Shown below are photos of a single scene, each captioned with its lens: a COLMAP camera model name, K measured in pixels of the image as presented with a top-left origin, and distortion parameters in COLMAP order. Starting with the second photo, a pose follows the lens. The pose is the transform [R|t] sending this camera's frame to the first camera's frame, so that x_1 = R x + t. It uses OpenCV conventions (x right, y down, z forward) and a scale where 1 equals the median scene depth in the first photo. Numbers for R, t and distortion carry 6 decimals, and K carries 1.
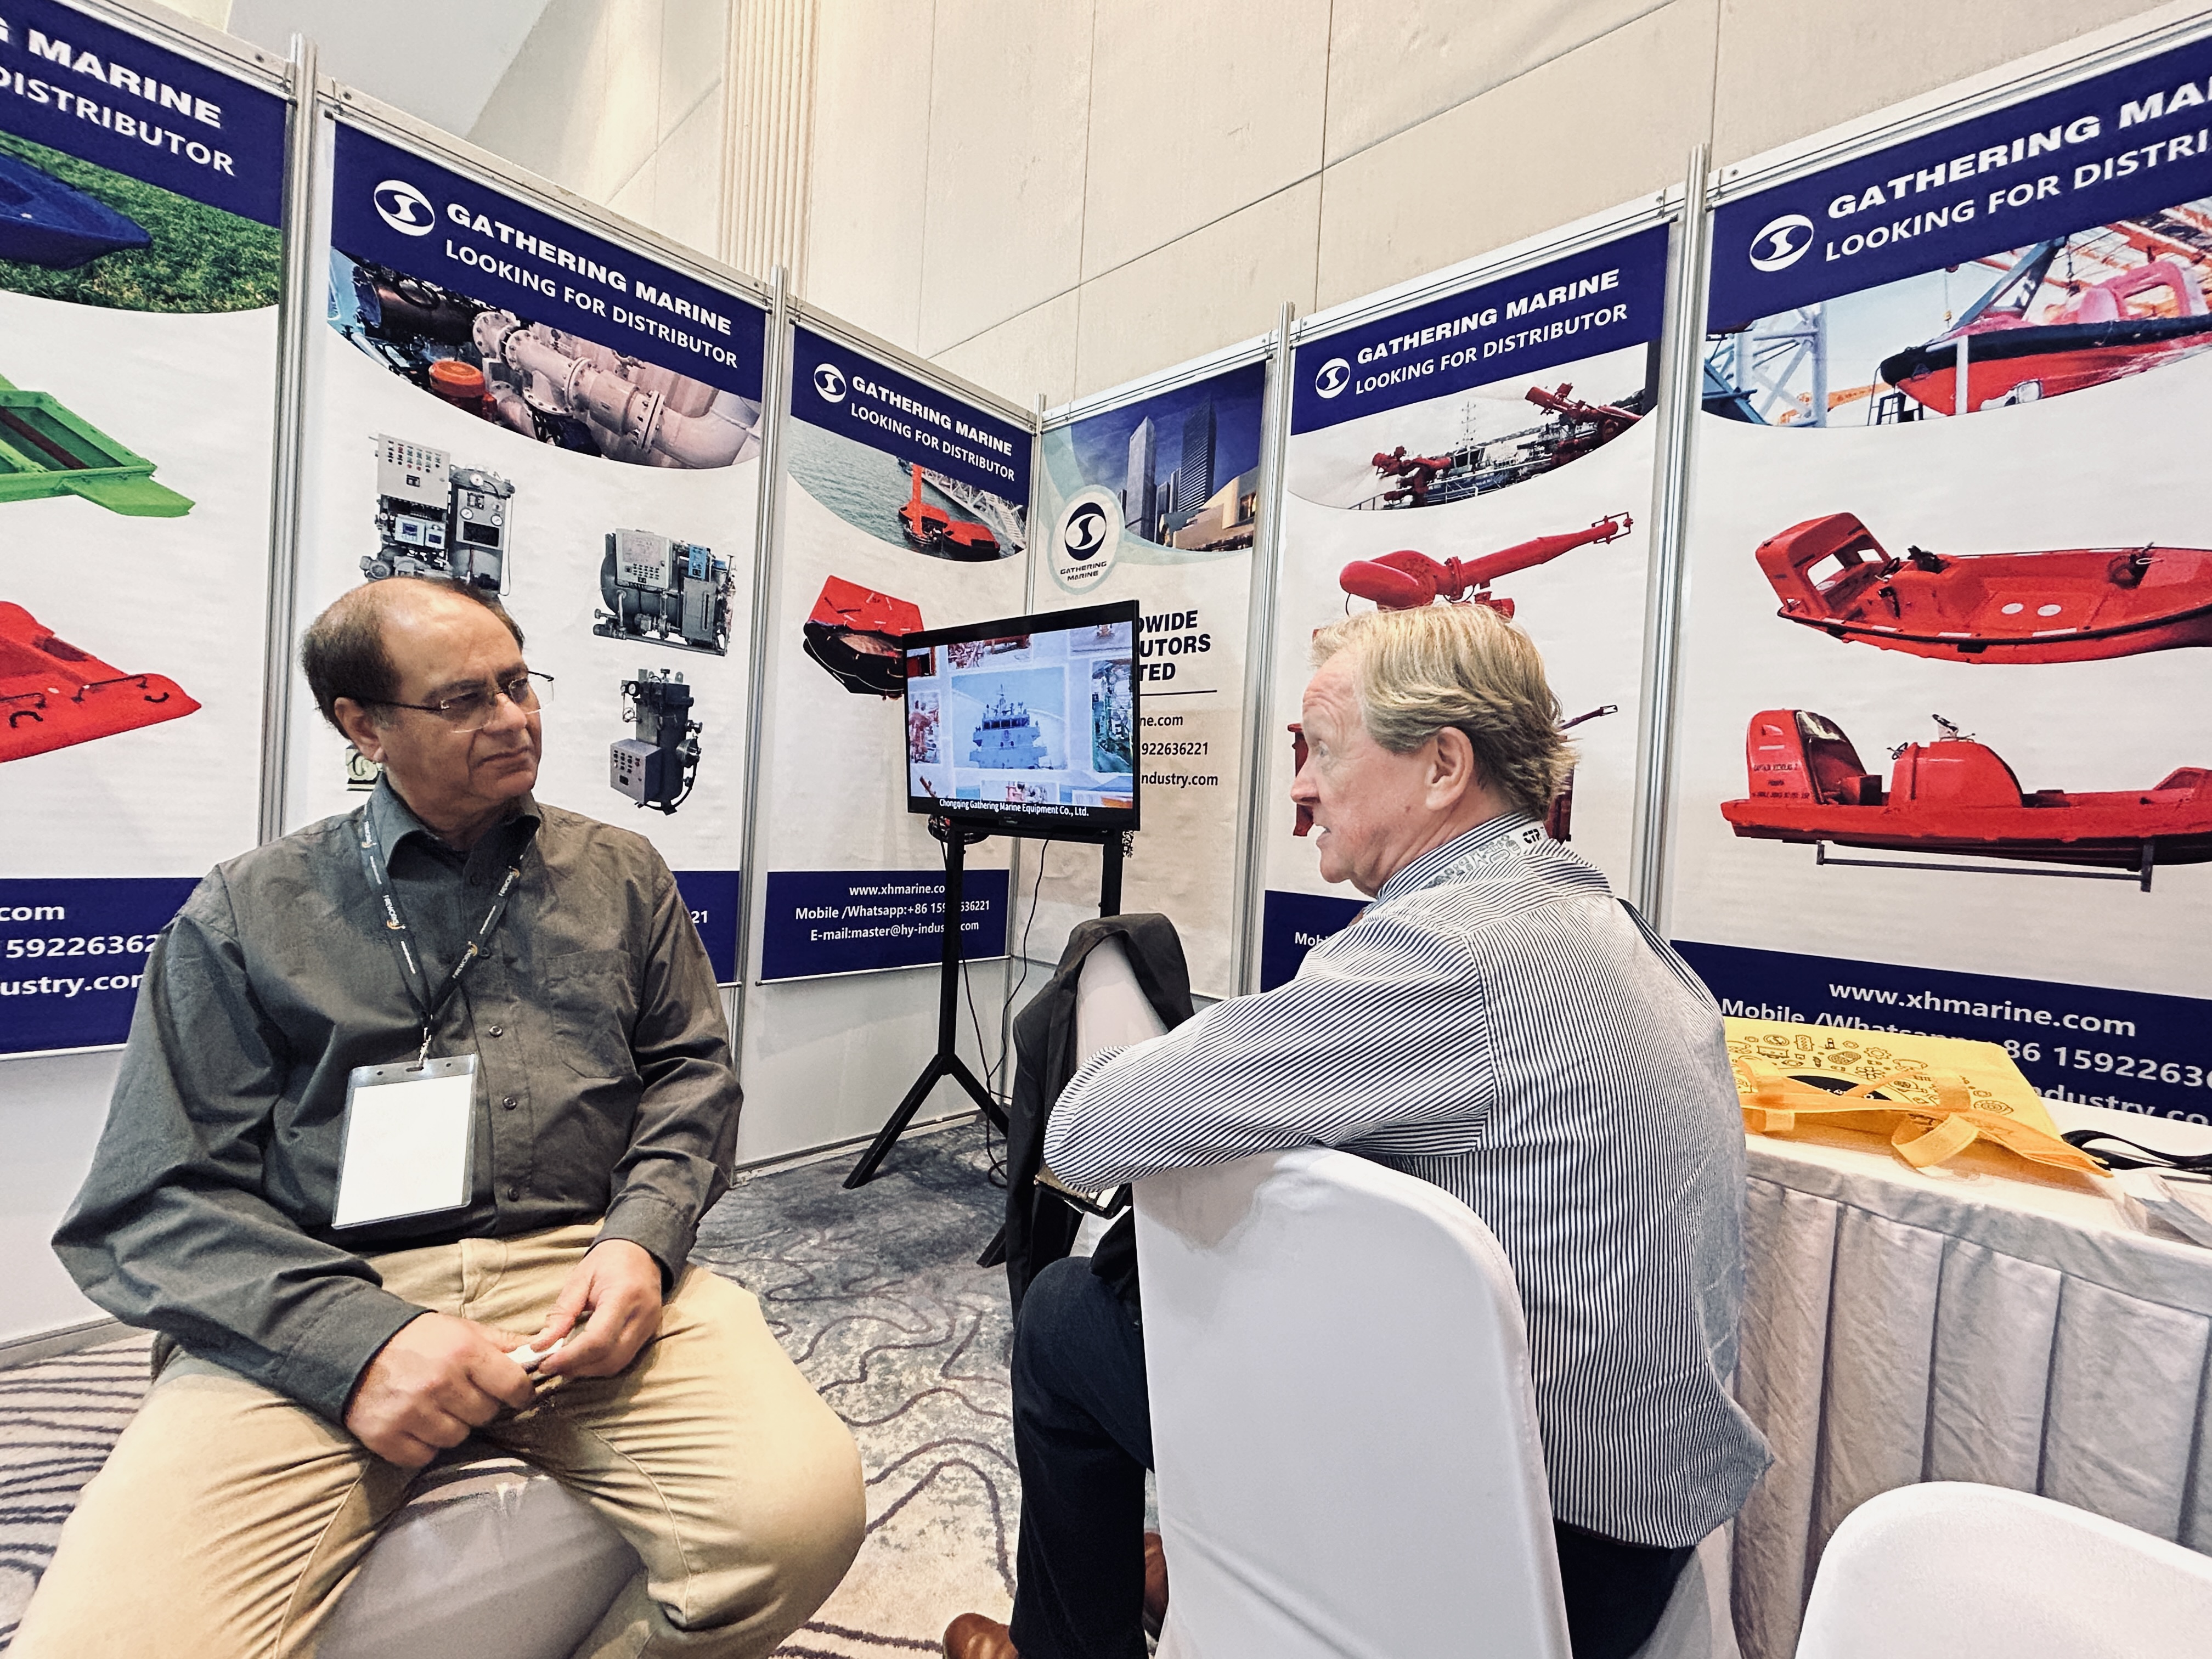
lens RADIAL K [[966.8, 0, 1088.8], [0, 966.8, 828.2], [0, 0, 1]] dist [0.000040, 0.000750]
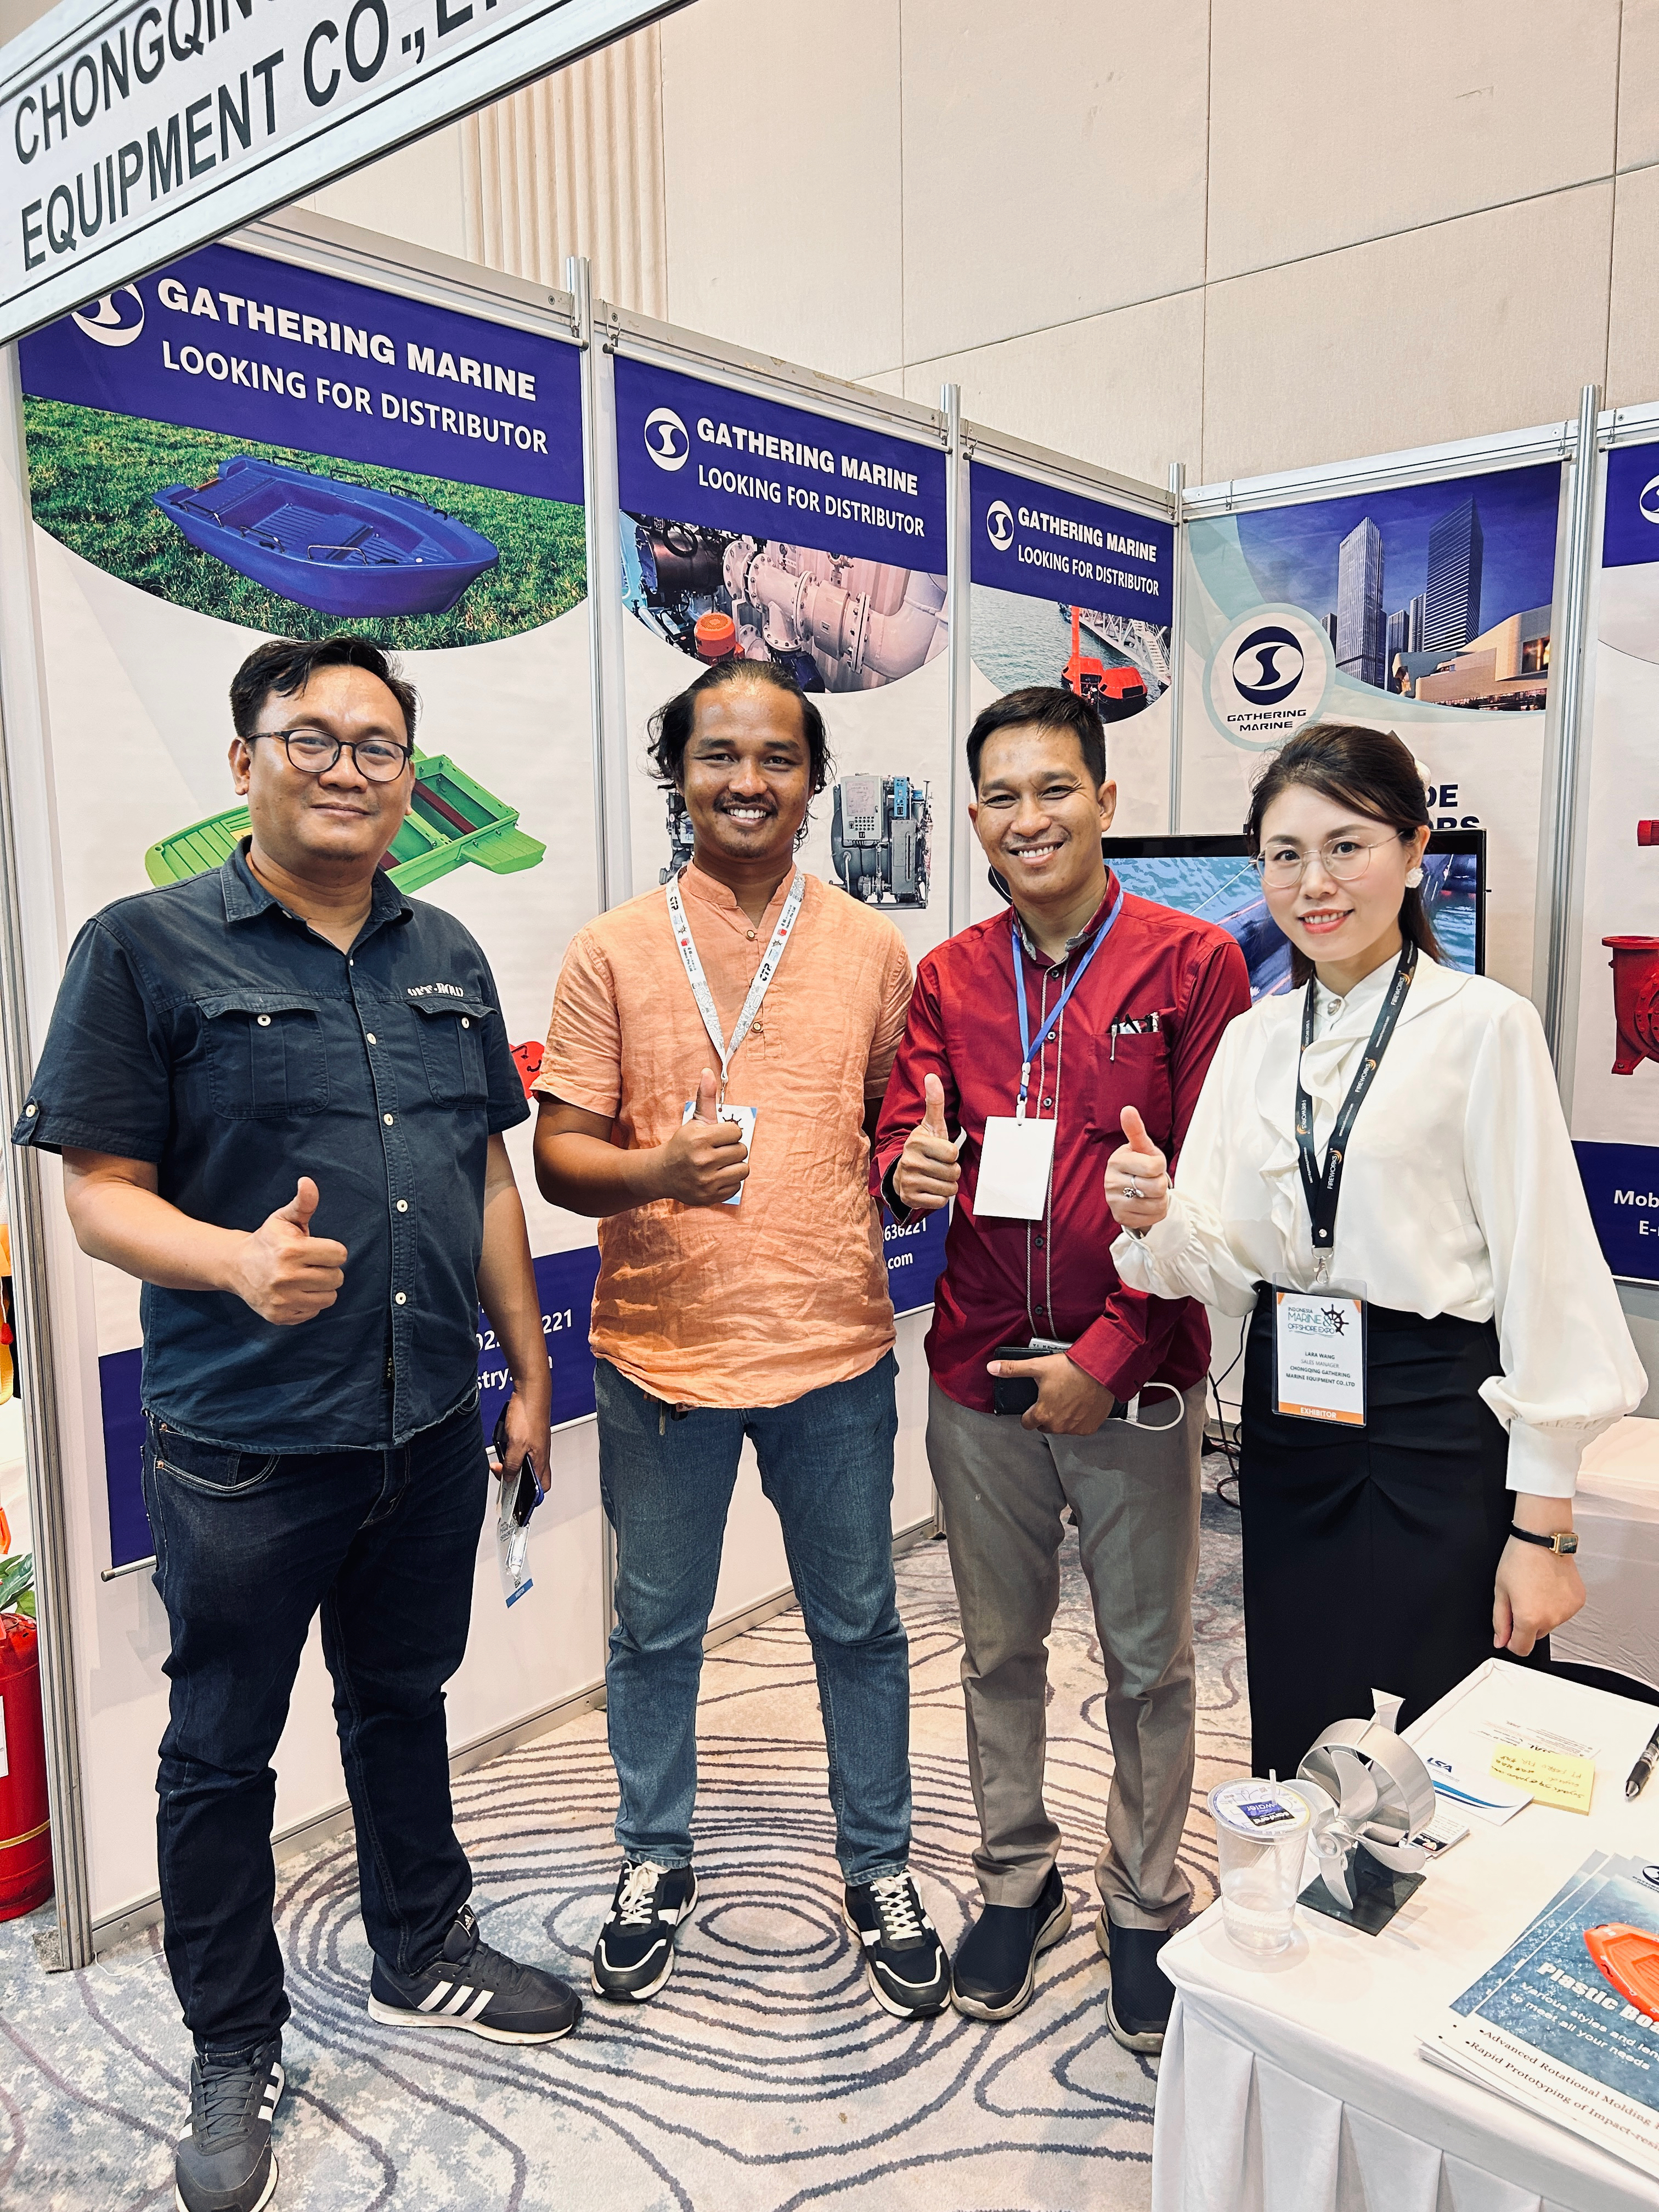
lens RADIAL K [[1681.5, 0, 829.5], [0, 1681.5, 1106.0], [0, 0, 1]] dist [0.008742, 0.001793]
pose [[0.997204, -0.069561, 0.027314, -0.527486], [0.065717, 0.990267, 0.122687, -0.199937], [-0.035583, -0.120549, 0.992069, -0.422067]]
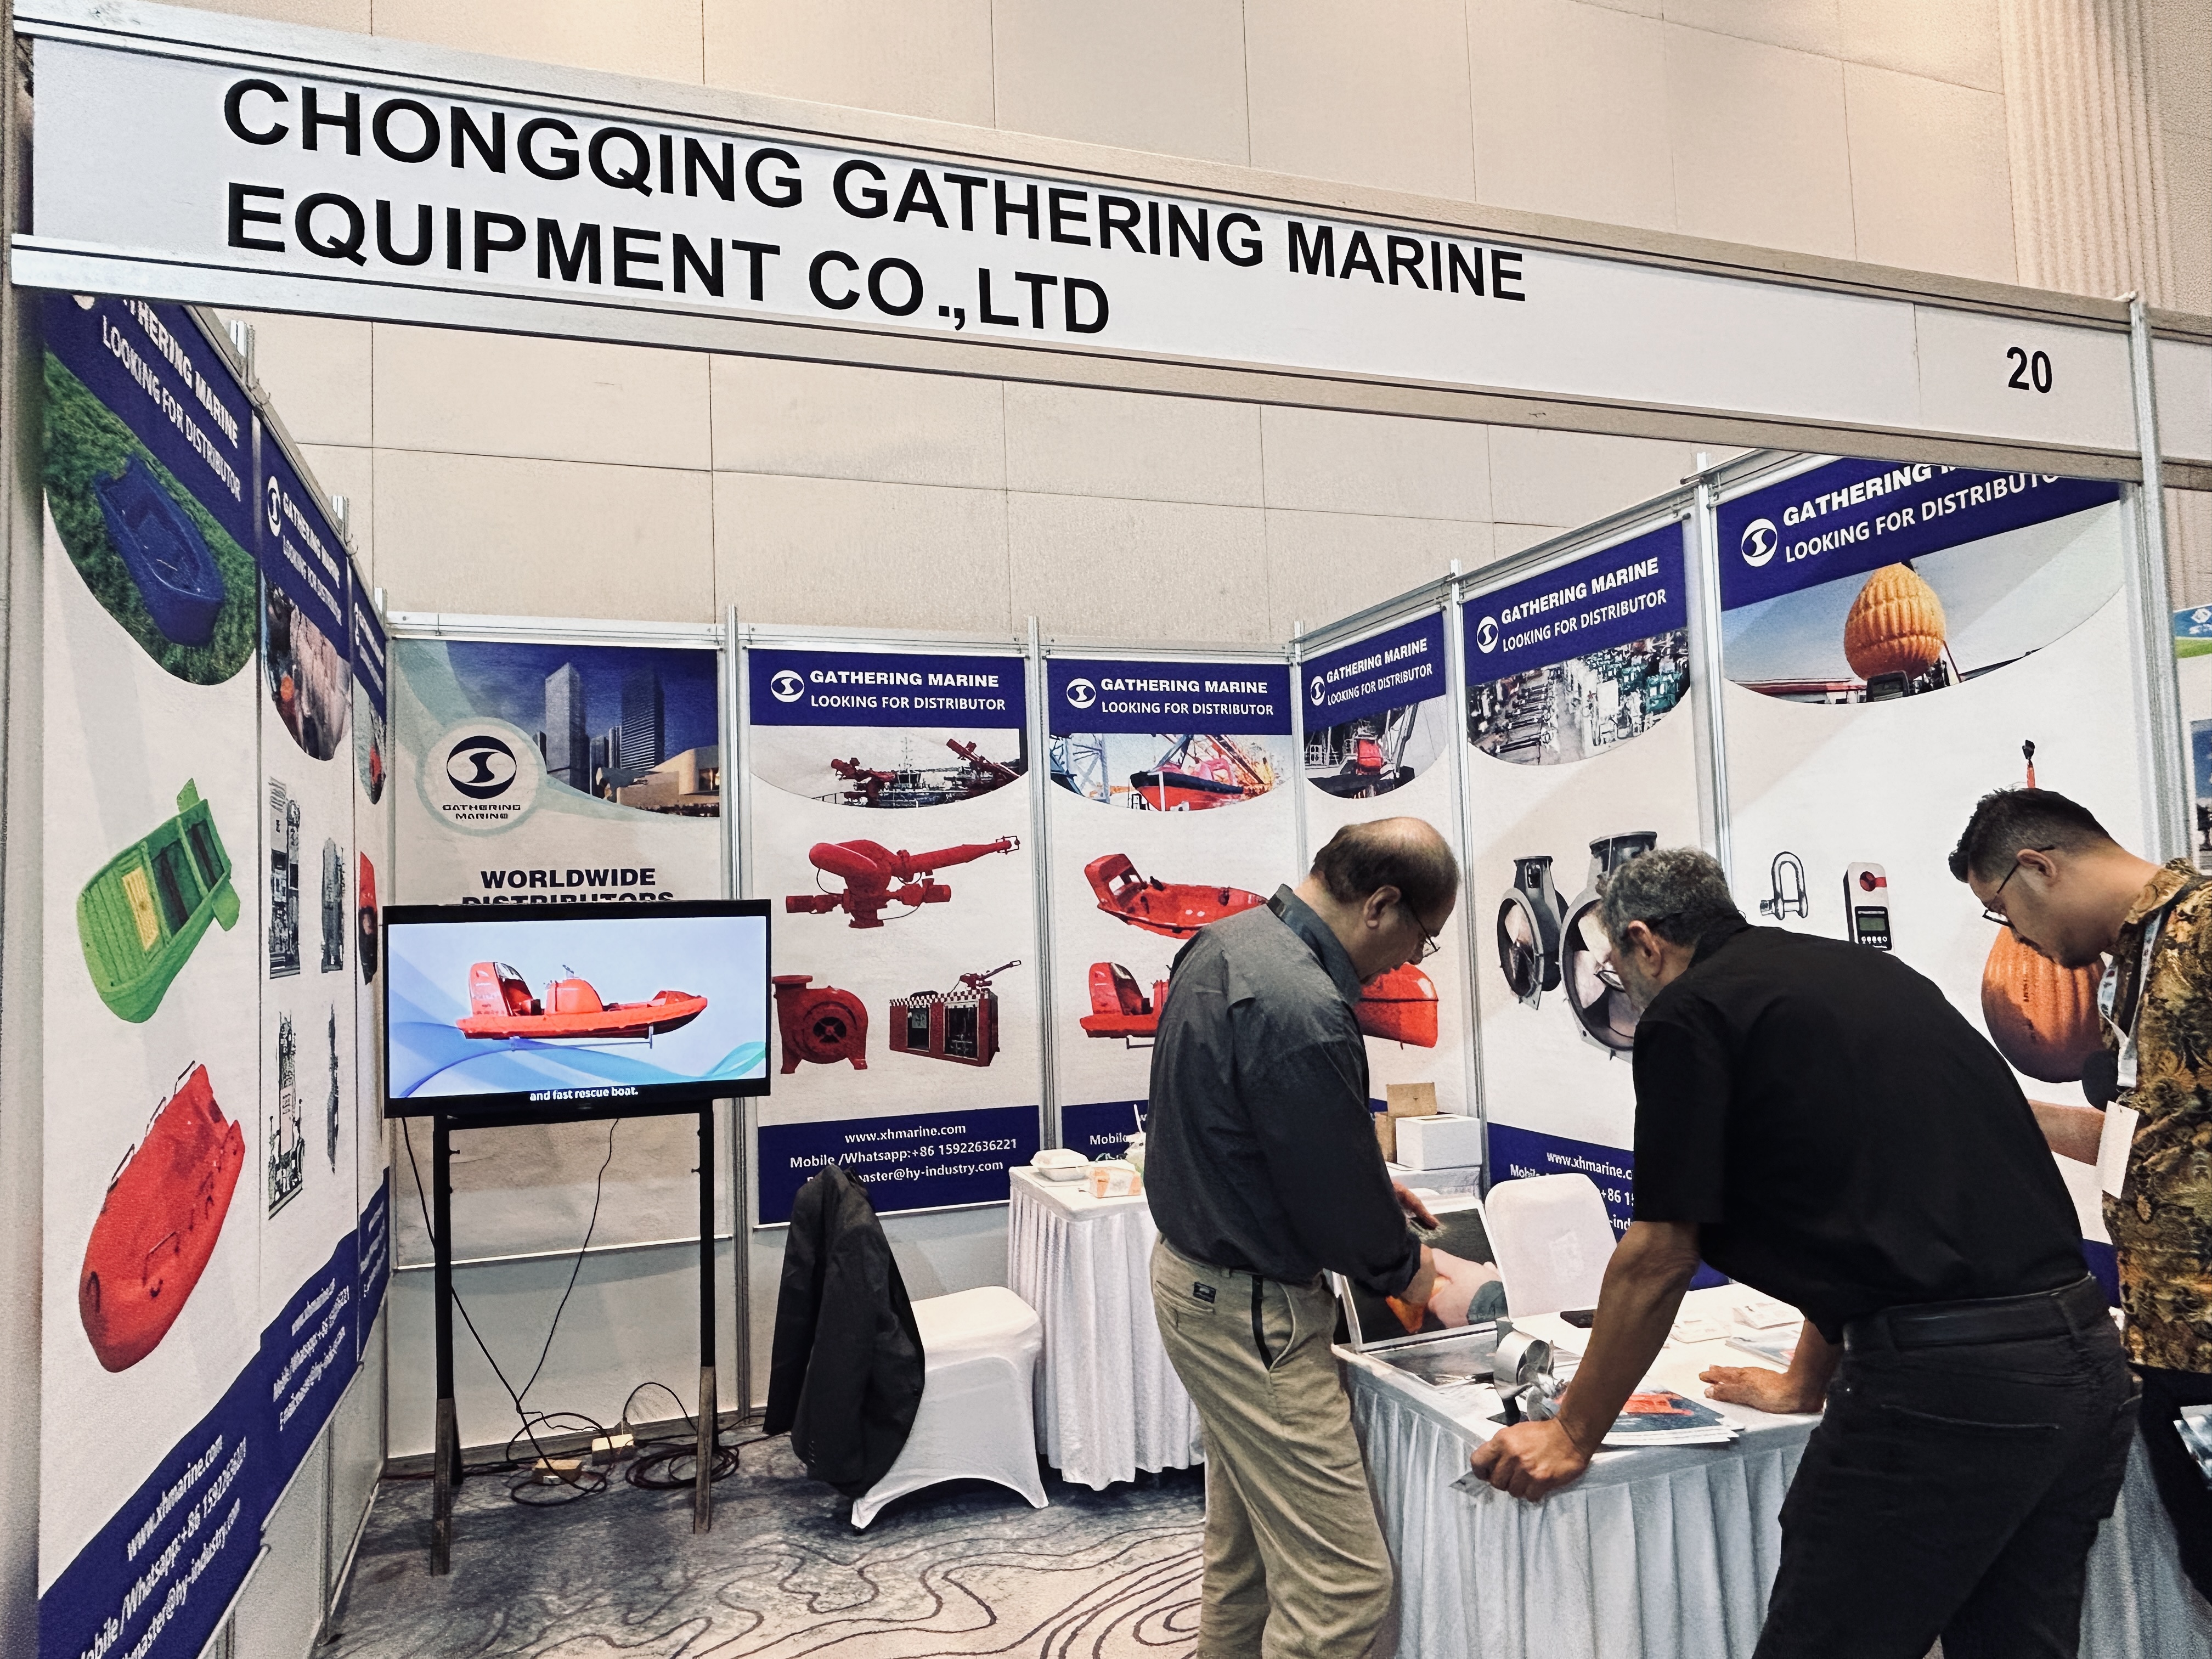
lens RADIAL K [[1430.8, 0, 1108.5], [0, 1430.8, 840.5], [0, 0, 1]] dist [0.000053, -0.000034]
pose [[0.456081, -0.020198, 0.889709, -1.211446], [0.070986, 0.997383, -0.013746, -0.236185], [-0.887103, 0.069426, 0.456321, -0.152858]]
